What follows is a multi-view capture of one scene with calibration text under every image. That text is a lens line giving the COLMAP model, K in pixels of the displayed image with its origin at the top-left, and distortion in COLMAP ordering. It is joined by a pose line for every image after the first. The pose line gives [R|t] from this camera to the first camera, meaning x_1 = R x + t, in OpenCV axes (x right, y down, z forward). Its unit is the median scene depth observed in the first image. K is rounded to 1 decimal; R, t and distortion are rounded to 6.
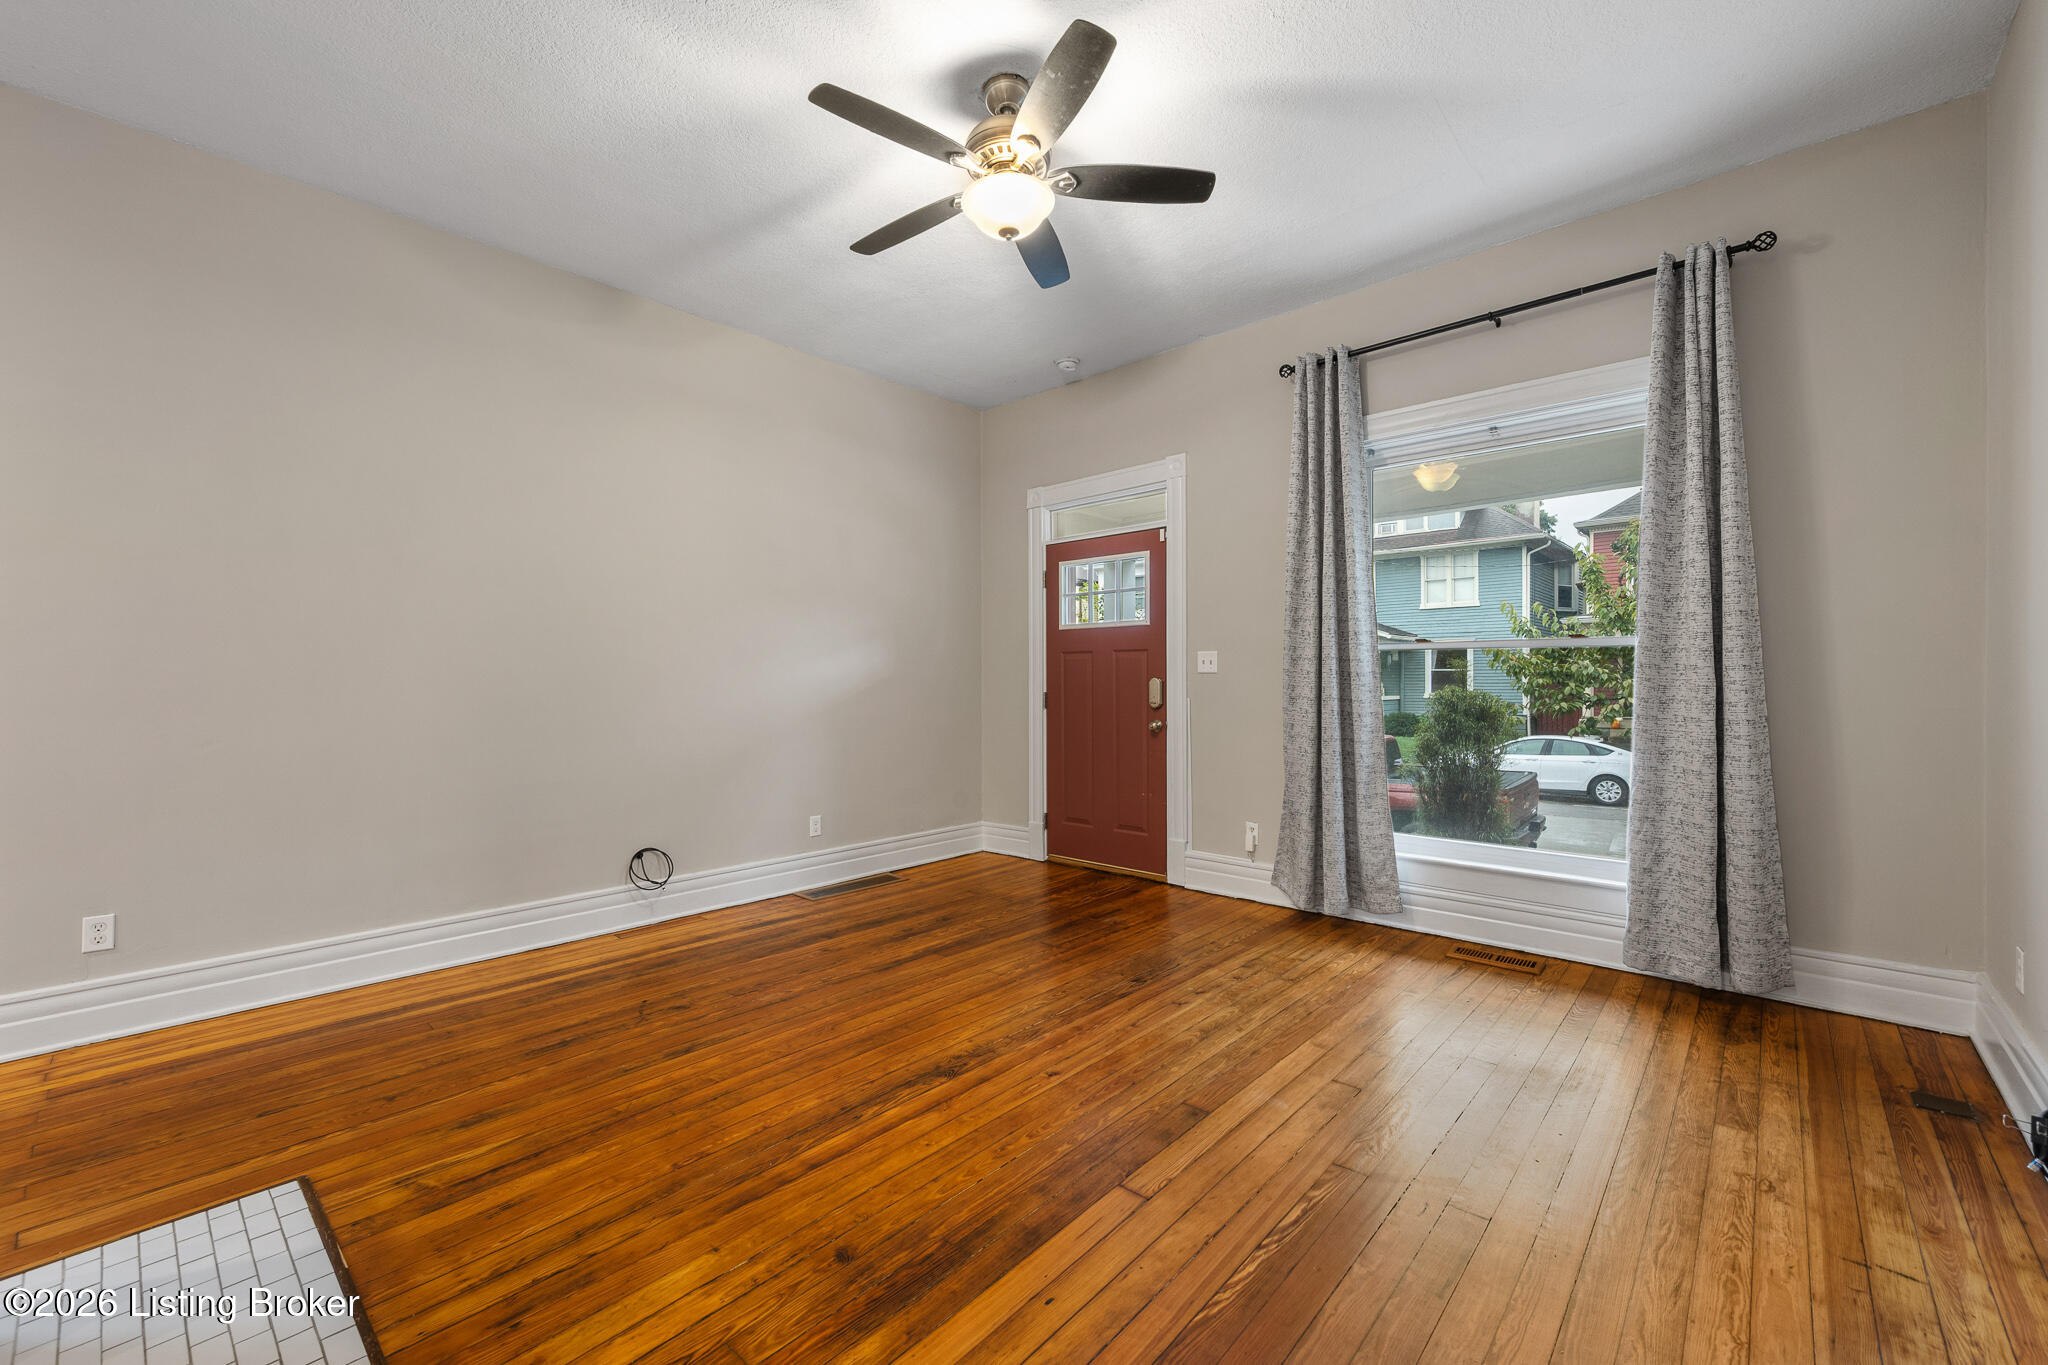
lens RADIAL K [[801.0, 0, 1022.1], [0, 801.0, 686.0], [0, 0, 1]] dist [-0.002706, 0.000219]
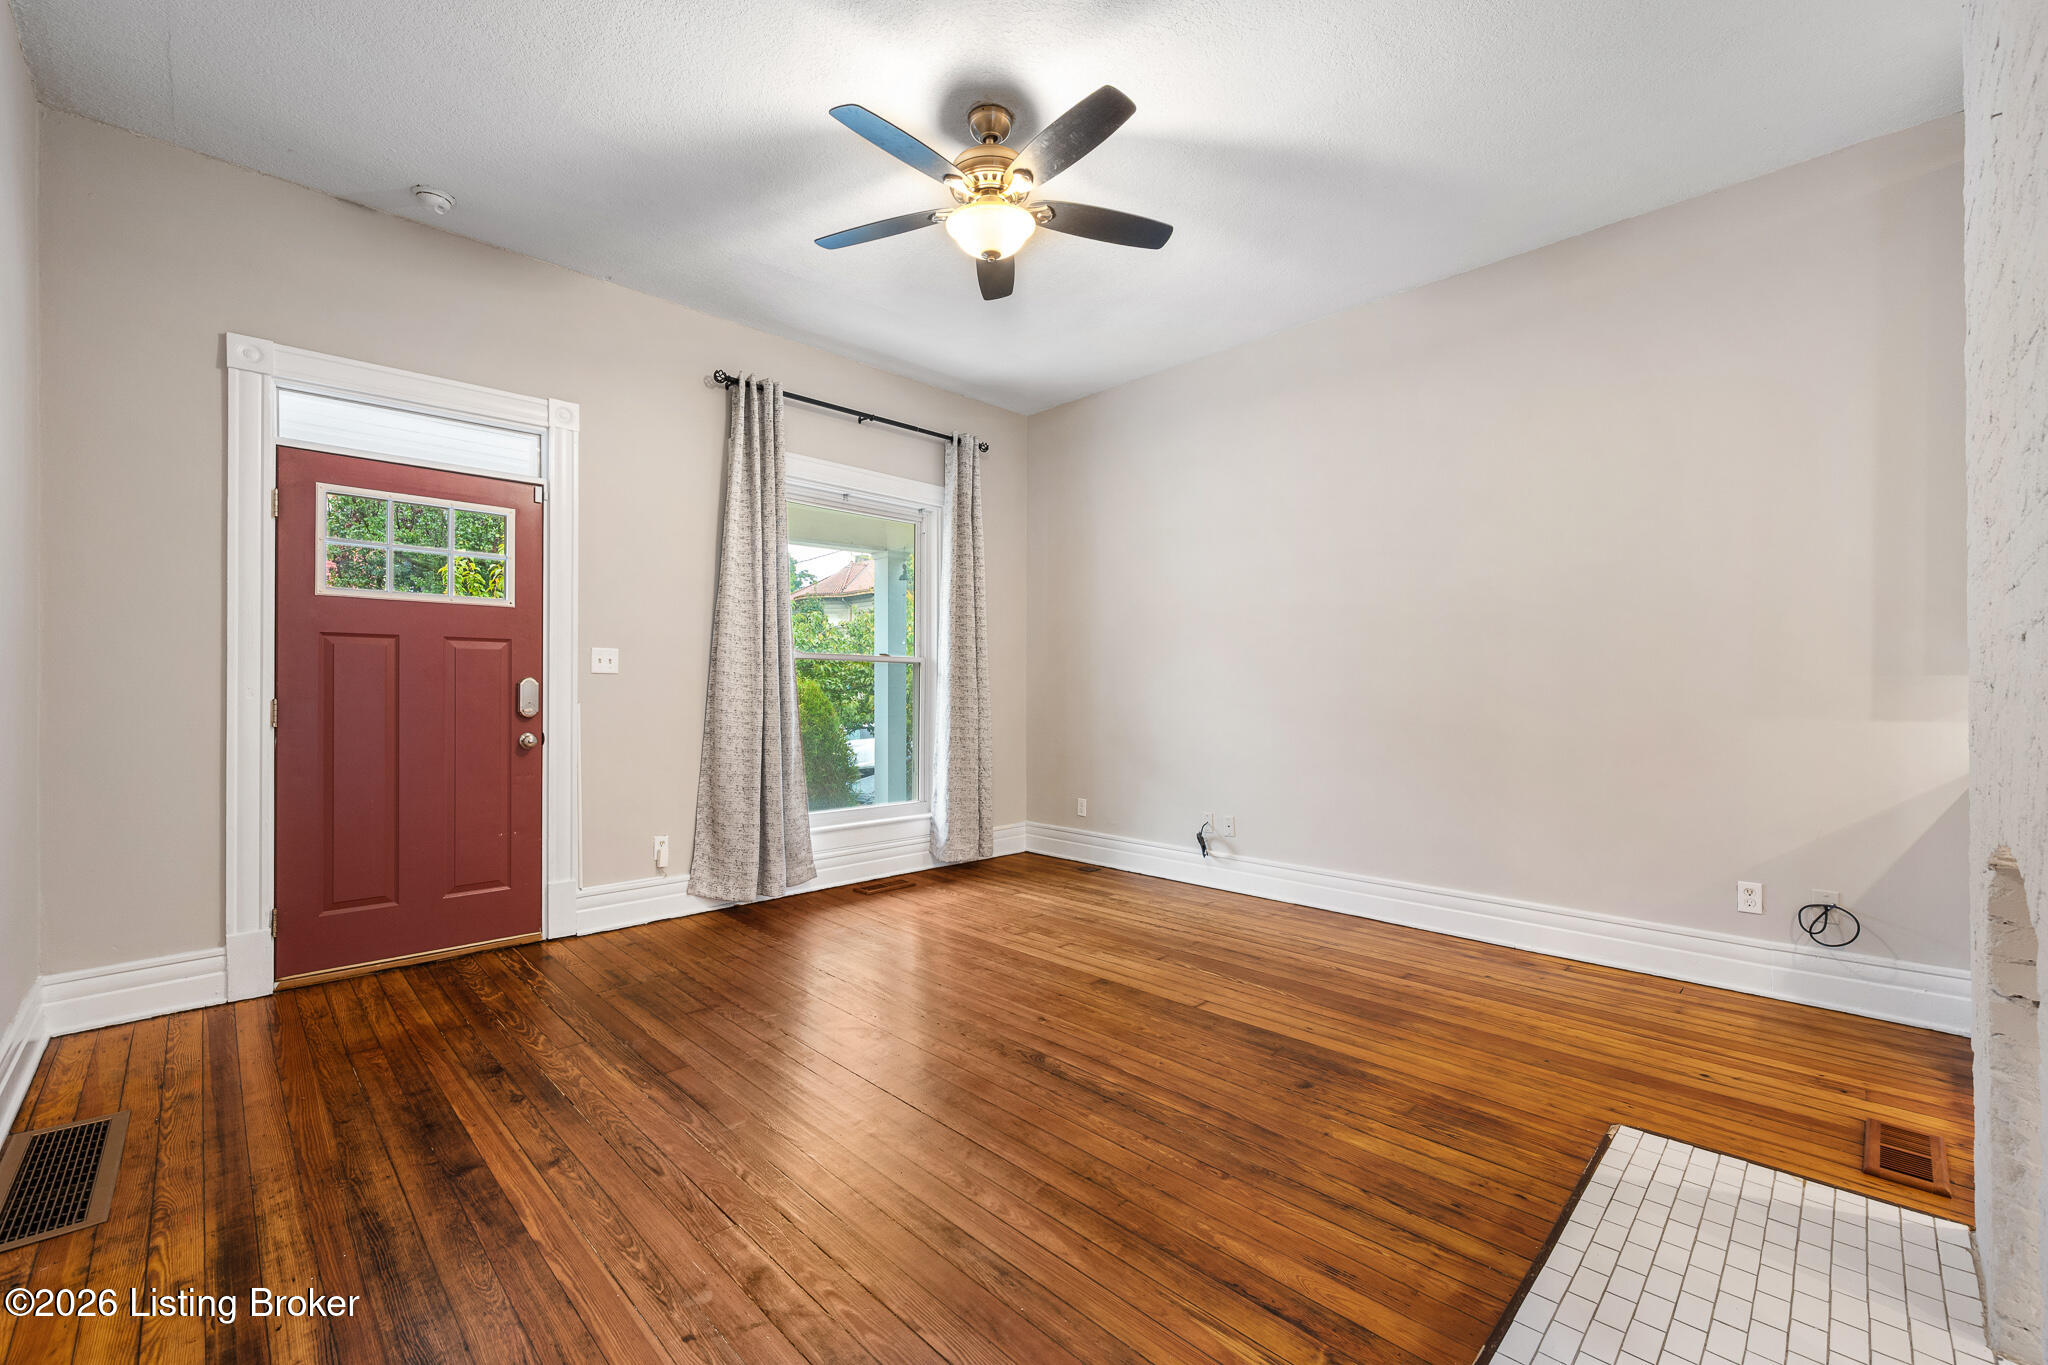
lens RADIAL K [[844.4, 0, 1004.2], [0, 844.4, 688.0], [0, 0, 1]] dist [0.002888, -0.002002]
pose [[0.078476, 0.004060, 0.996908, -0.968211], [0.001127, 0.999991, -0.004162, 0.005330], [-0.996915, 0.001450, 0.078470, 0.774664]]
